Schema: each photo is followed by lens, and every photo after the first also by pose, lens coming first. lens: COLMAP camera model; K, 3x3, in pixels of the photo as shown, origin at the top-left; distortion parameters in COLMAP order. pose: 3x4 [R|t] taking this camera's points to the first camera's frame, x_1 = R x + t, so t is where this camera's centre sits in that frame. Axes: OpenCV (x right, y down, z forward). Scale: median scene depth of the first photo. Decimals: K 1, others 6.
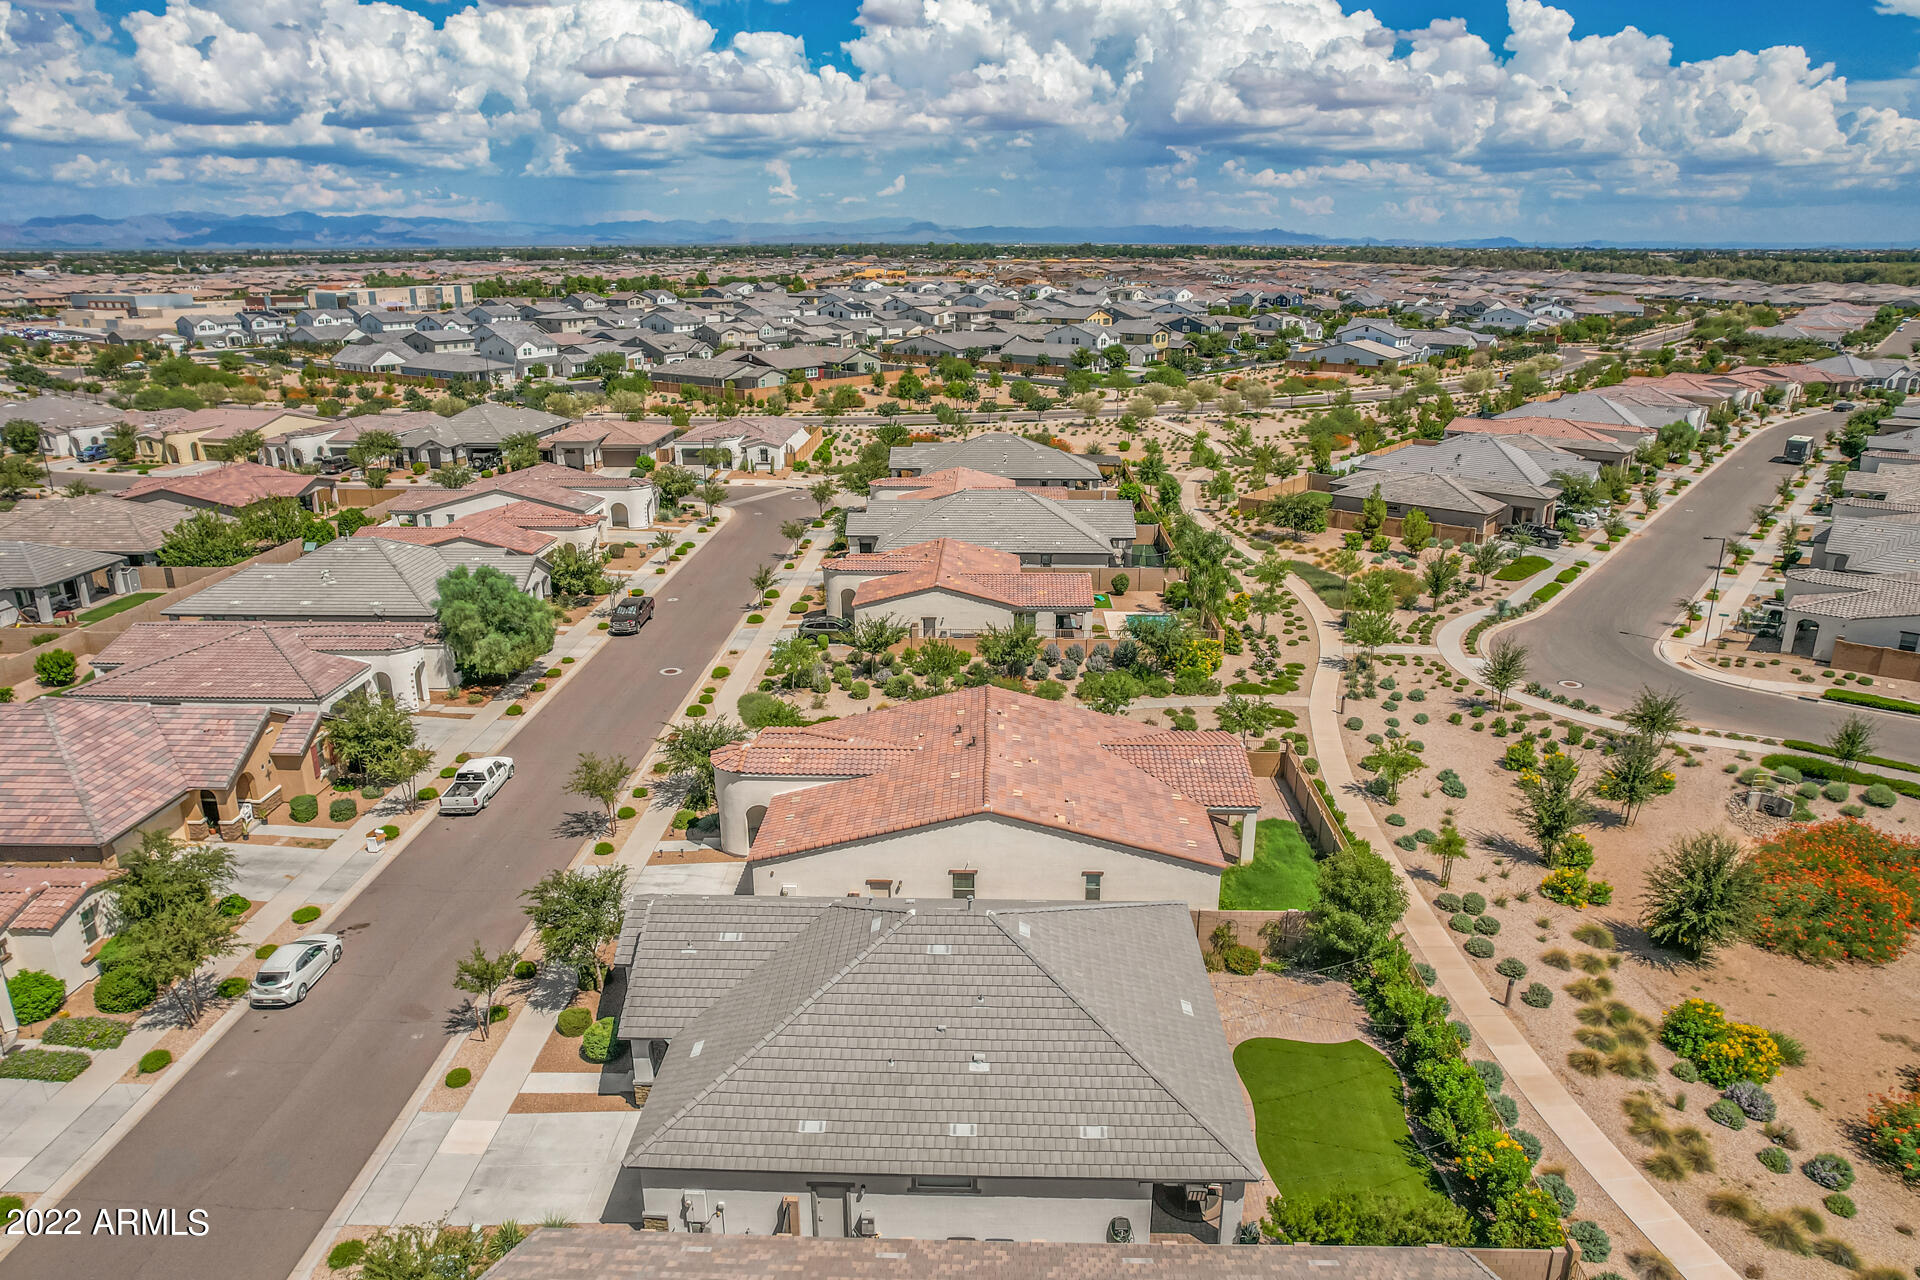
lens RADIAL K [[1228.1, 0, 969.3], [0, 1228.1, 634.5], [0, 0, 1]] dist [-0.067681, 0.058620]
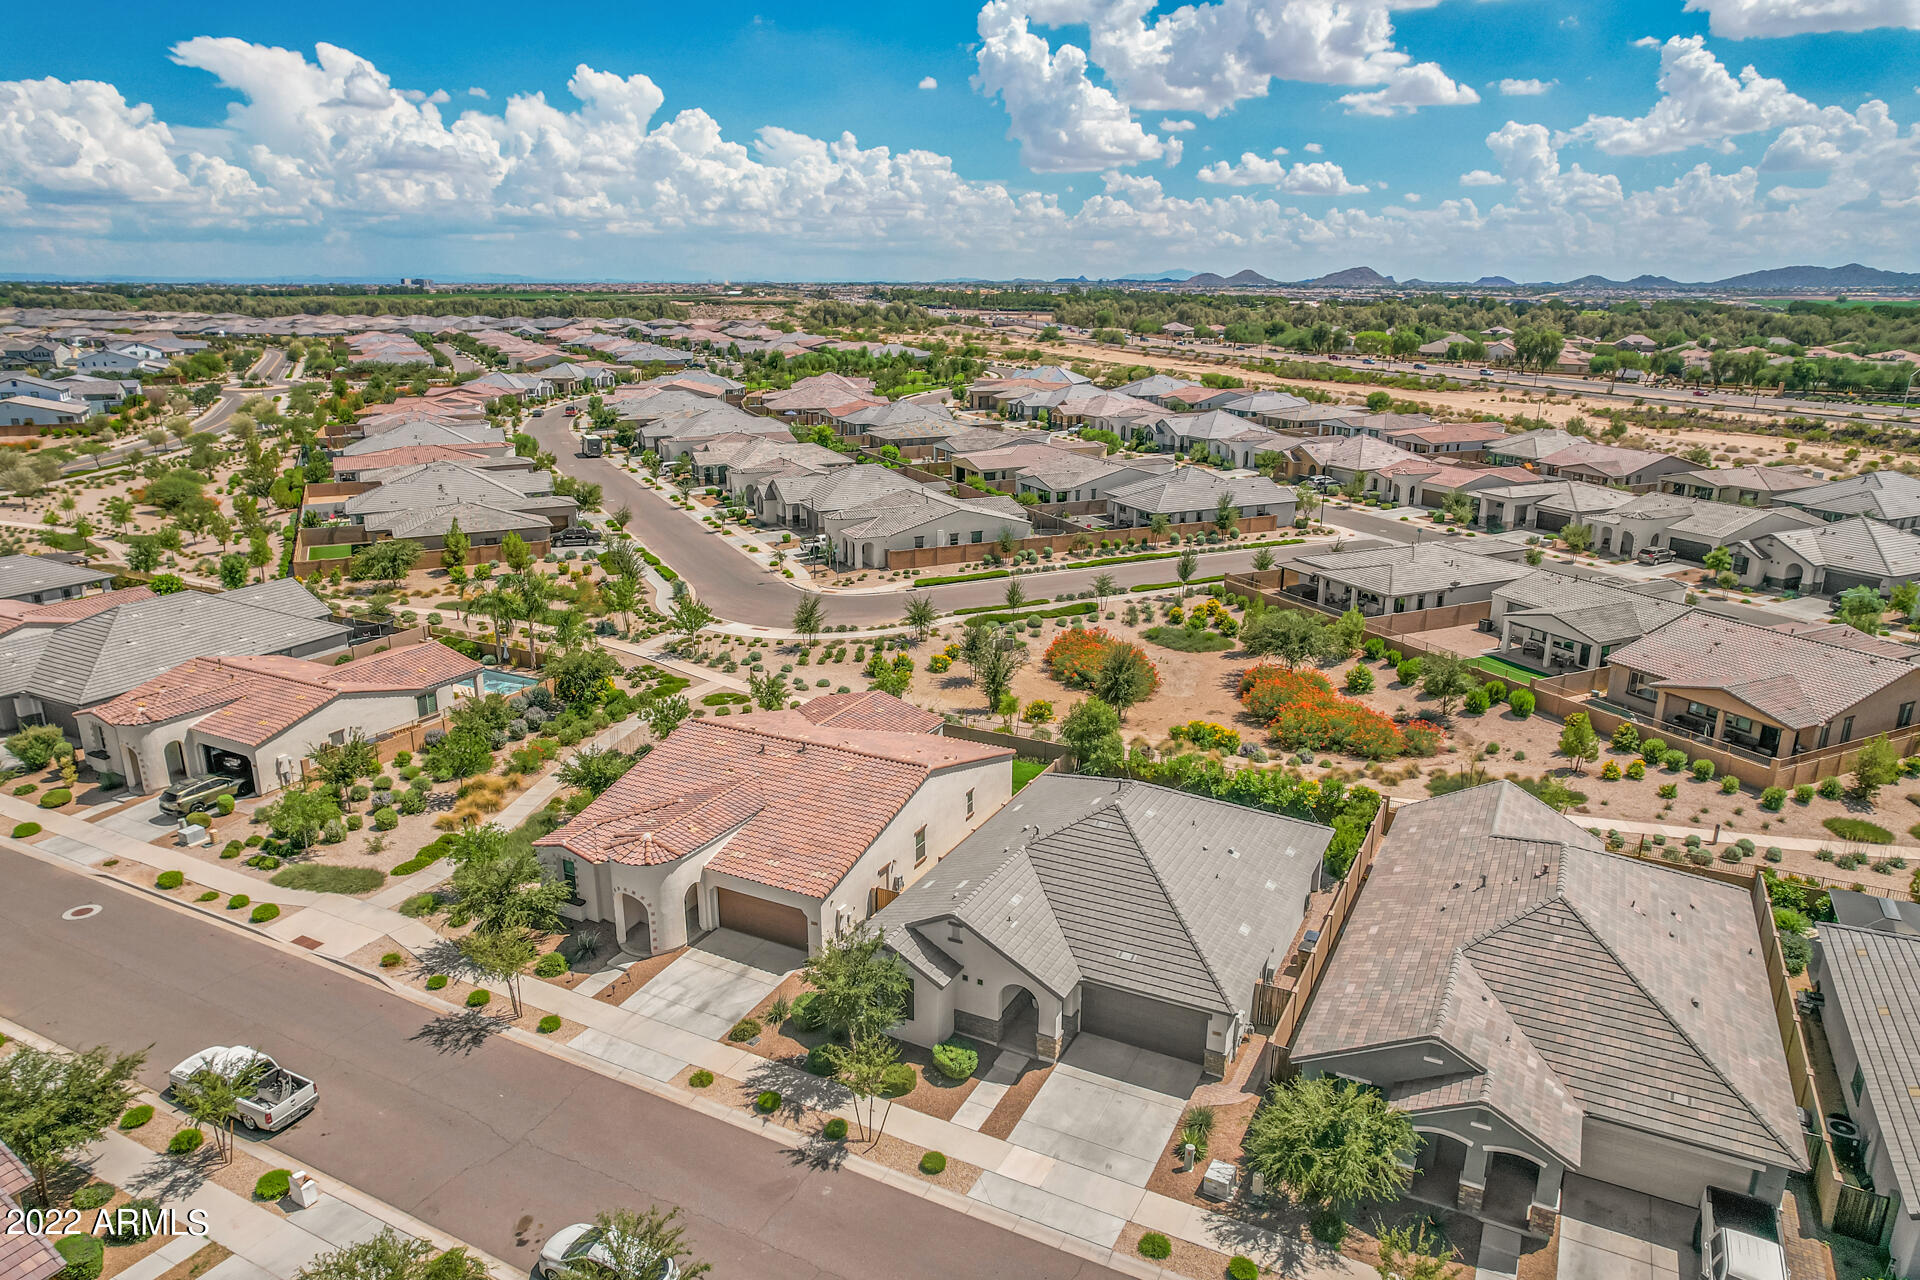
lens RADIAL K [[1228.1, 0, 944.8], [0, 1228.1, 645.6], [0, 0, 1]] dist [-0.067681, 0.058620]
pose [[0.450065, -0.252476, 0.856562, -0.611413], [0.267768, 0.953218, 0.140272, -0.084271], [-0.851905, 0.166228, 0.496615, 0.238206]]
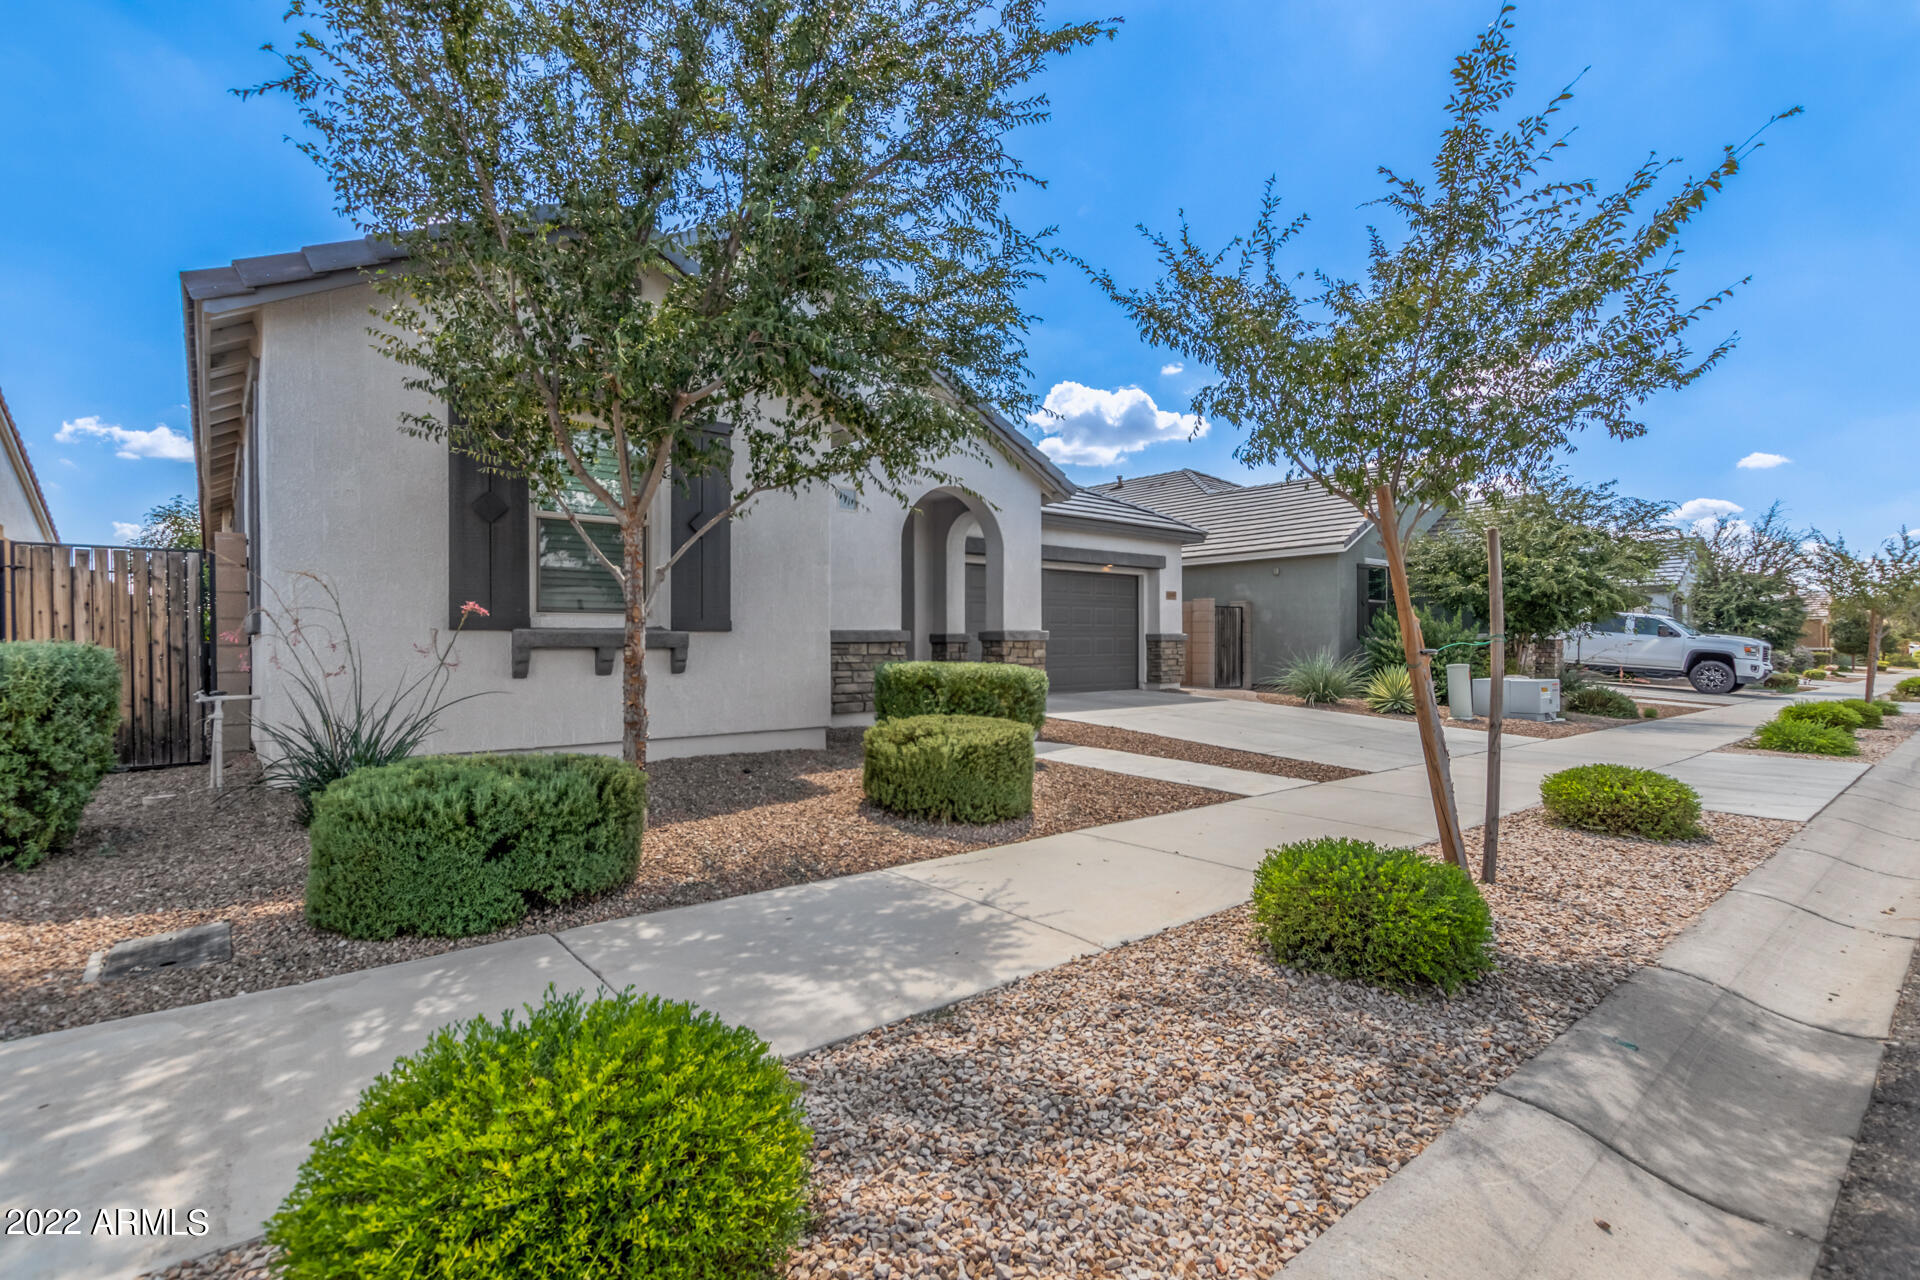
lens RADIAL K [[880.6, 0, 951.1], [0, 880.6, 647.1], [0, 0, 1]] dist [0.002007, 0.000117]
pose [[-0.653729, -0.011540, 0.756640, -0.246407], [0.220693, 0.953509, 0.205219, 0.155277], [-0.723832, 0.301143, -0.620790, 0.618613]]
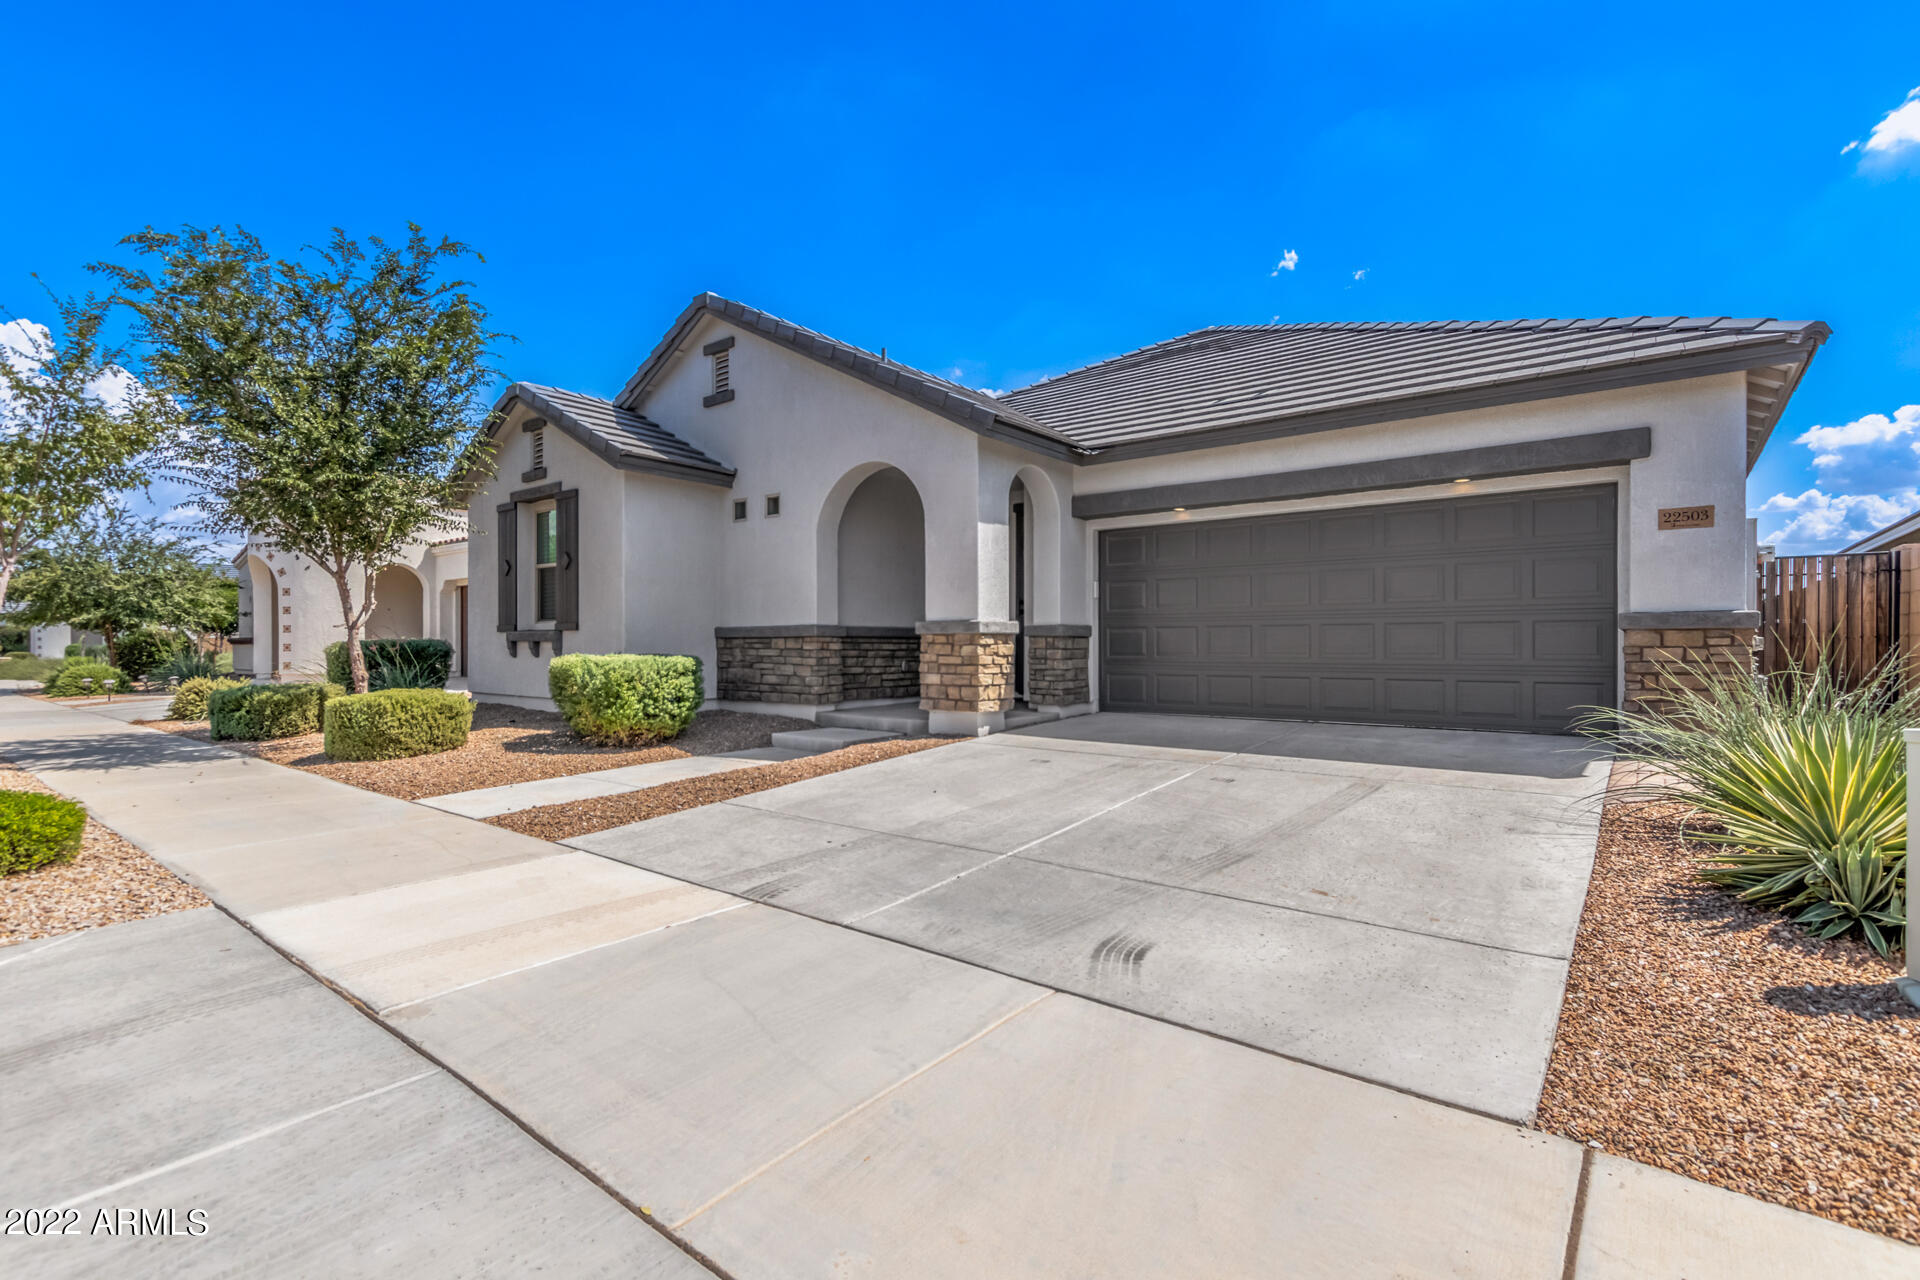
lens RADIAL K [[880.6, 0, 945.9], [0, 880.6, 645.8], [0, 0, 1]] dist [0.002007, 0.000117]
pose [[0.608030, -0.010150, 0.793850, -0.233047], [0.241981, 0.954709, -0.173133, 0.209411], [-0.756138, 0.297367, 0.582948, 0.449056]]
